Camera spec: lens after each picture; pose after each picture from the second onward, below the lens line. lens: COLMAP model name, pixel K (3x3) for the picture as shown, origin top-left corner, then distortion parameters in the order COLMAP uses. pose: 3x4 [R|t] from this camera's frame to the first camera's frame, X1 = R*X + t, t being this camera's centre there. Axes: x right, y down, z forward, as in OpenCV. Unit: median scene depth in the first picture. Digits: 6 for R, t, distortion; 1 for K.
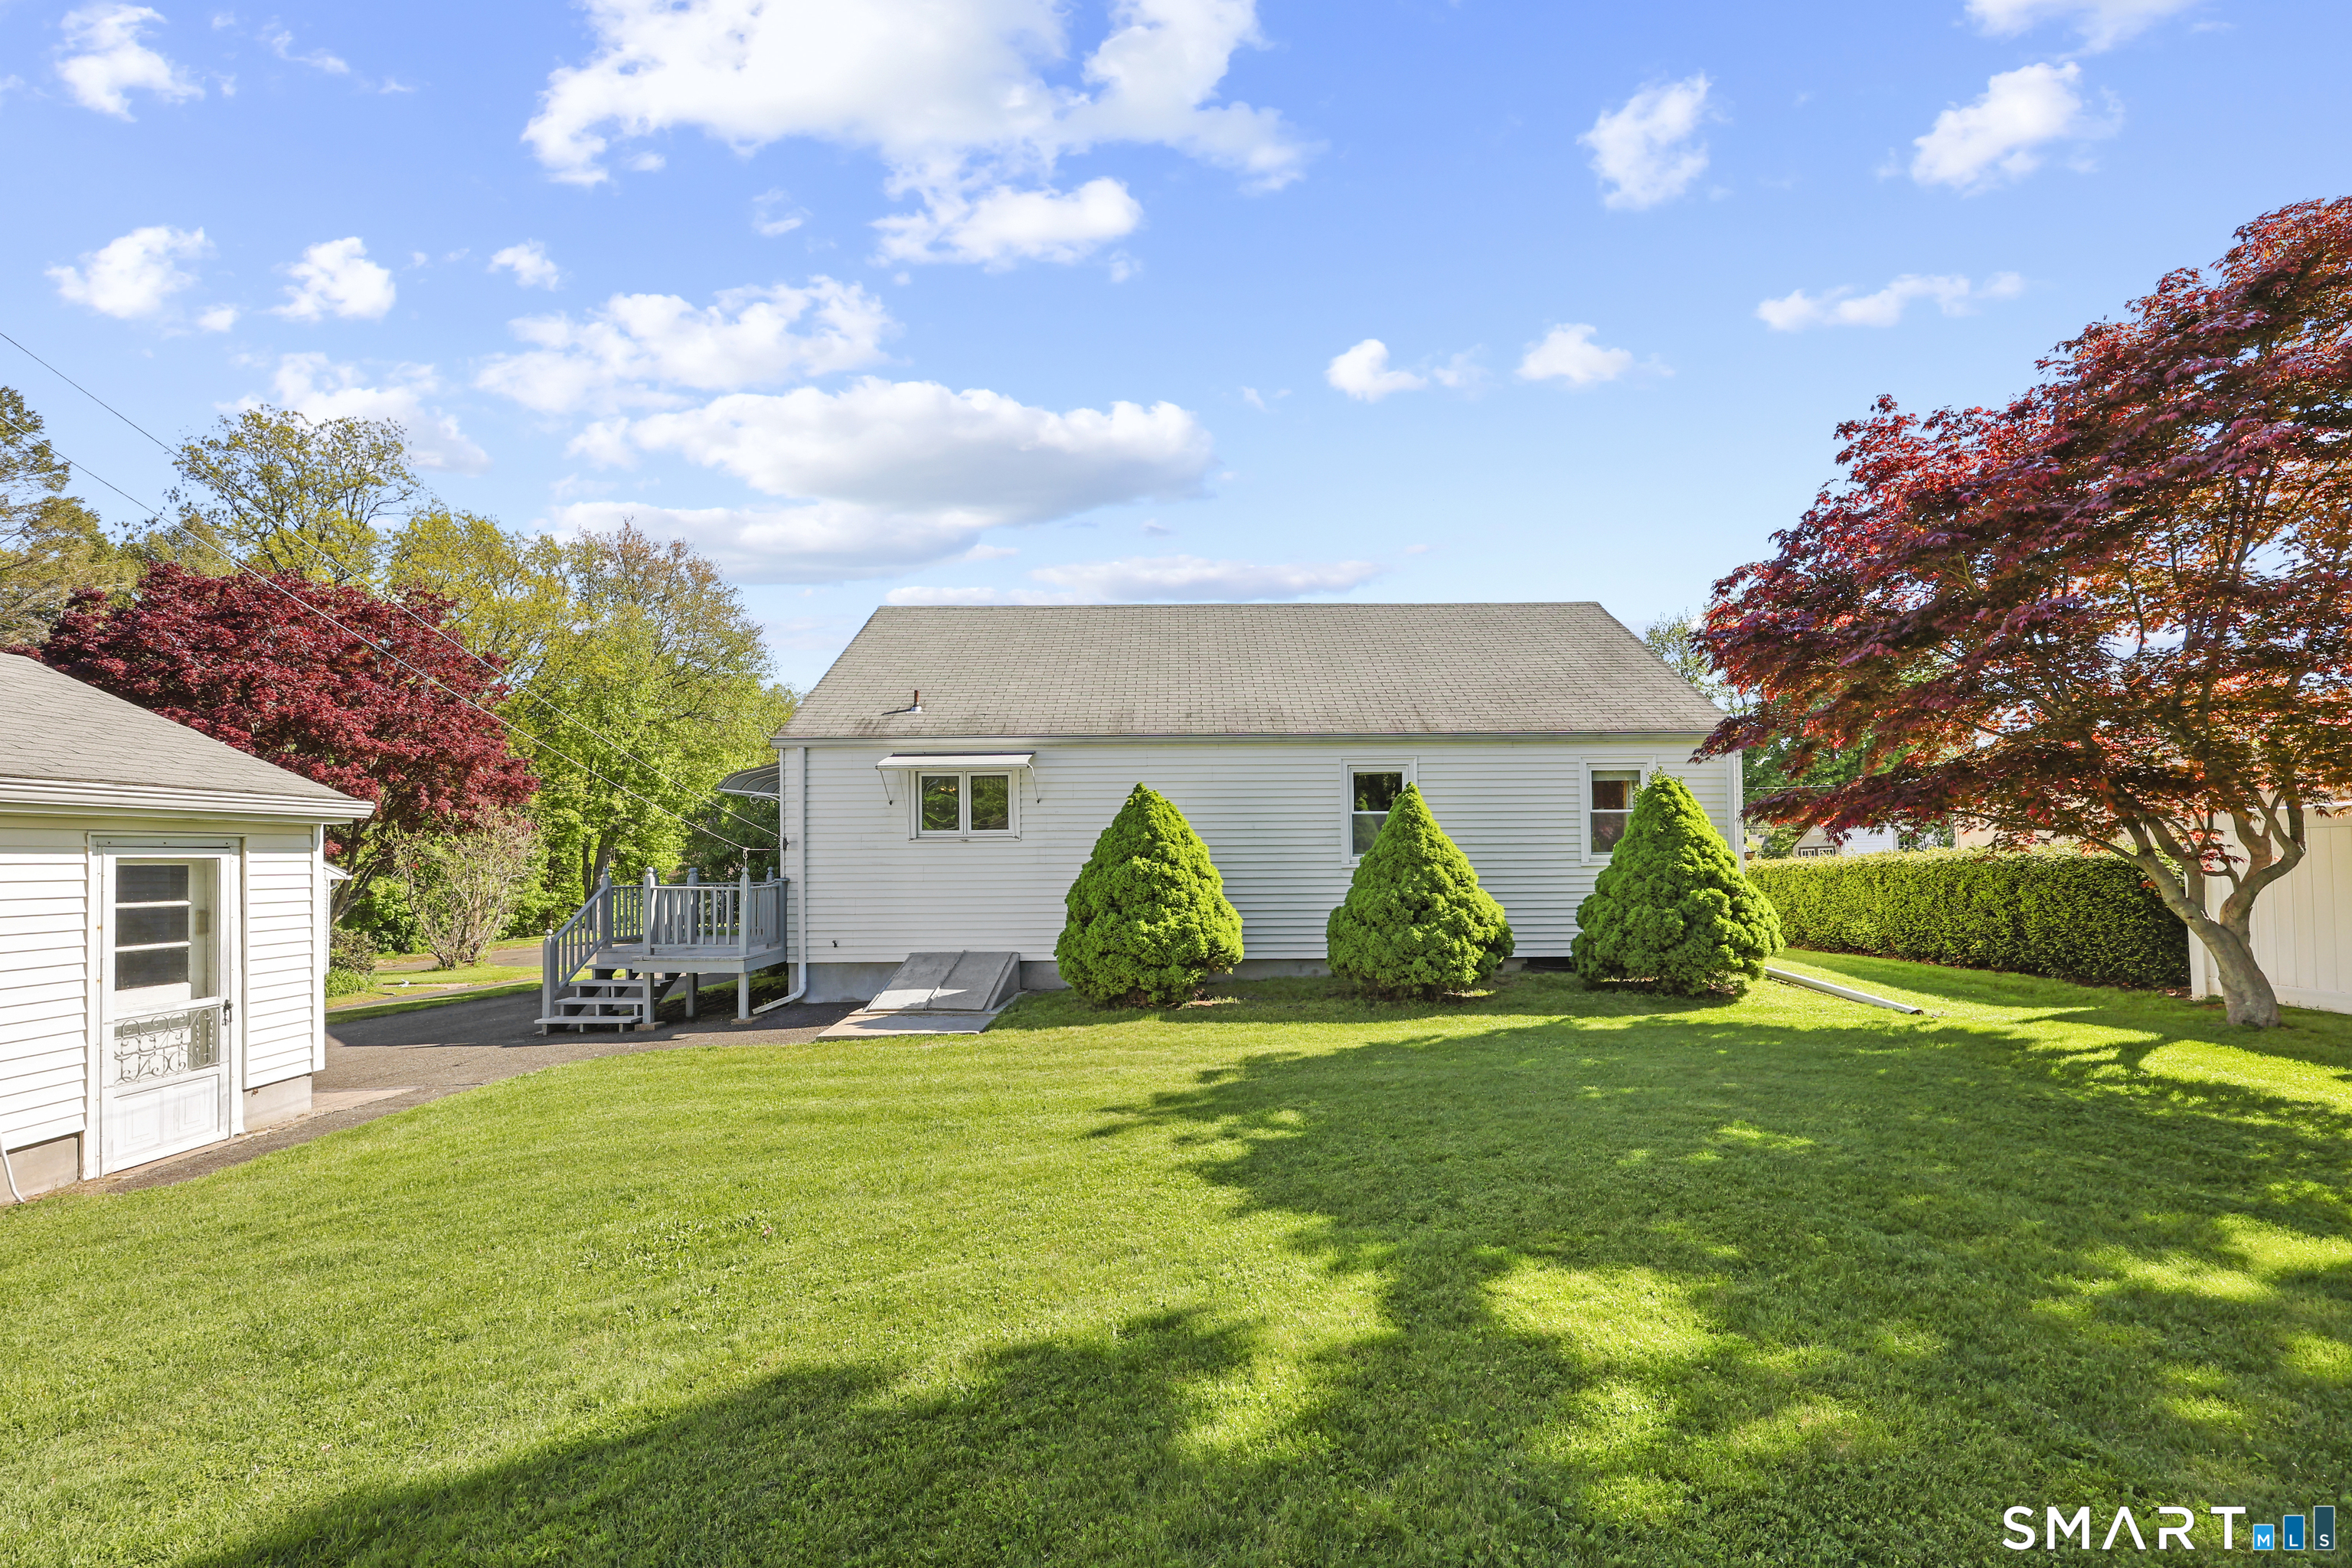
lens RADIAL K [[941.4, 0, 1180.0], [0, 941.4, 796.0], [0, 0, 1]] dist [0.000309, 0.000067]
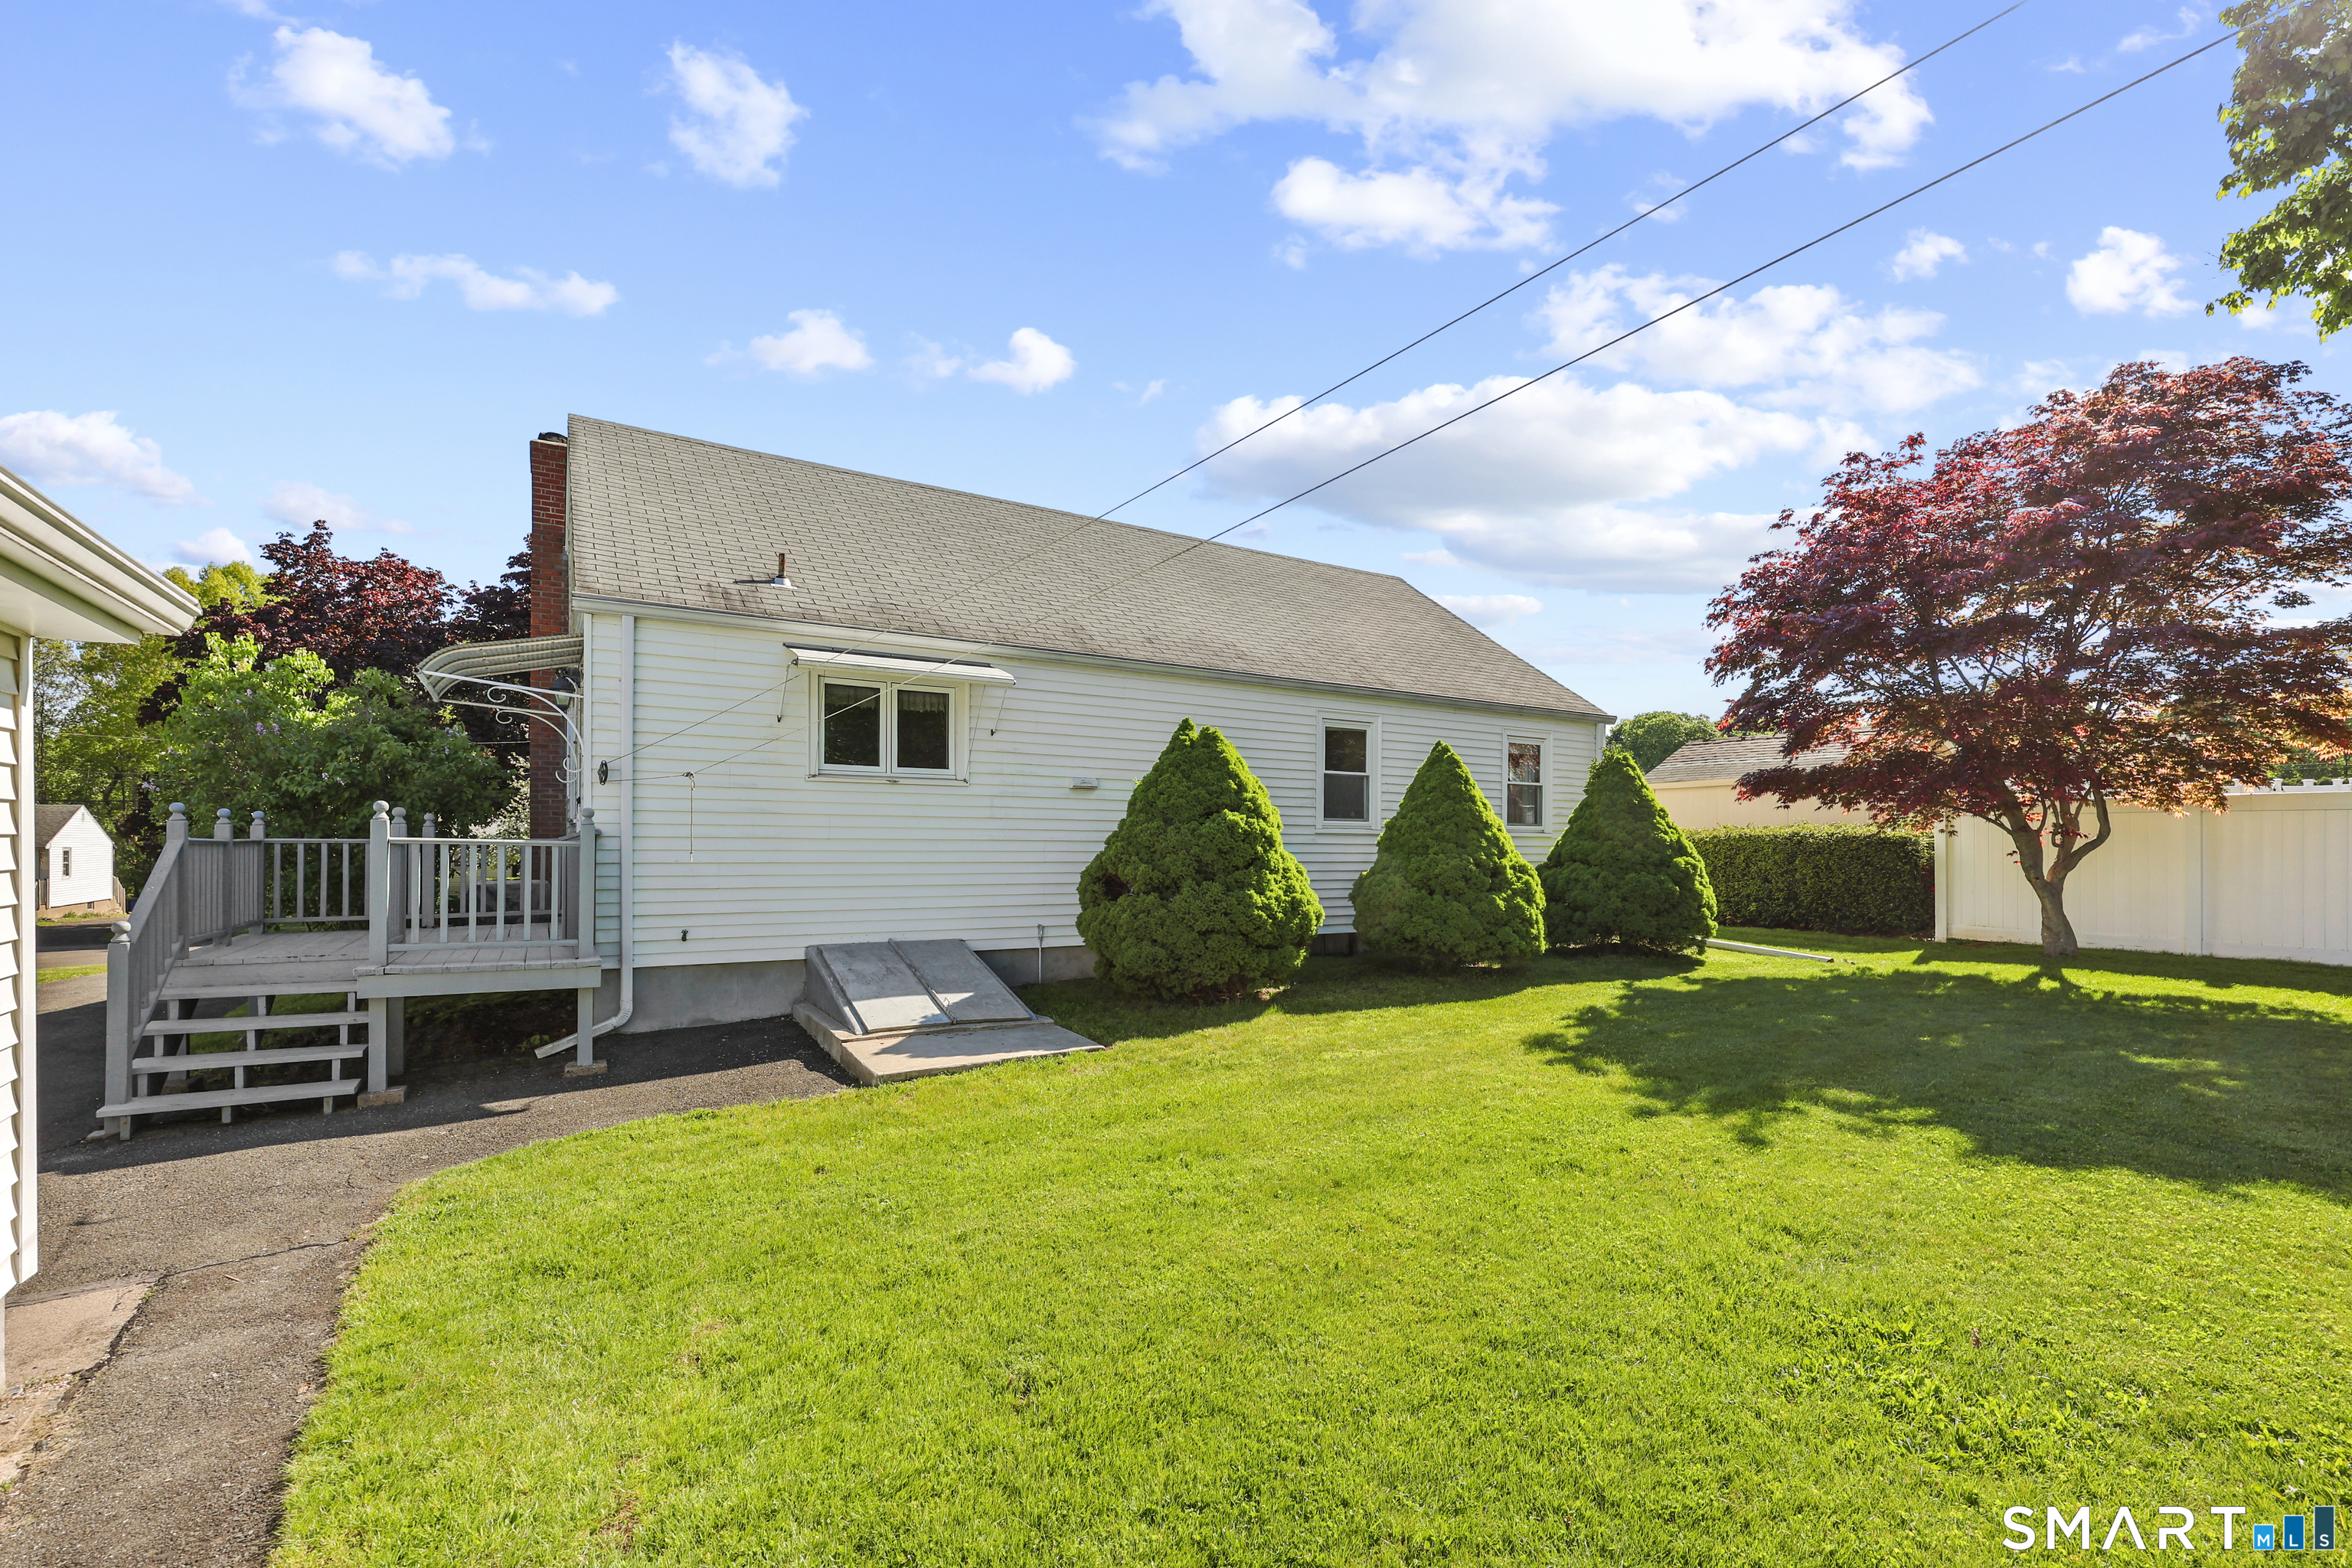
lens RADIAL K [[1025.1, 0, 1176.0], [0, 1025.1, 813.6], [0, 0, 1]] dist [0.001838, 0.000300]
pose [[0.844043, 0.032387, 0.535297, -0.510842], [-0.055787, 0.998062, 0.027578, 0.043623], [-0.533367, -0.053140, 0.844213, 0.282414]]
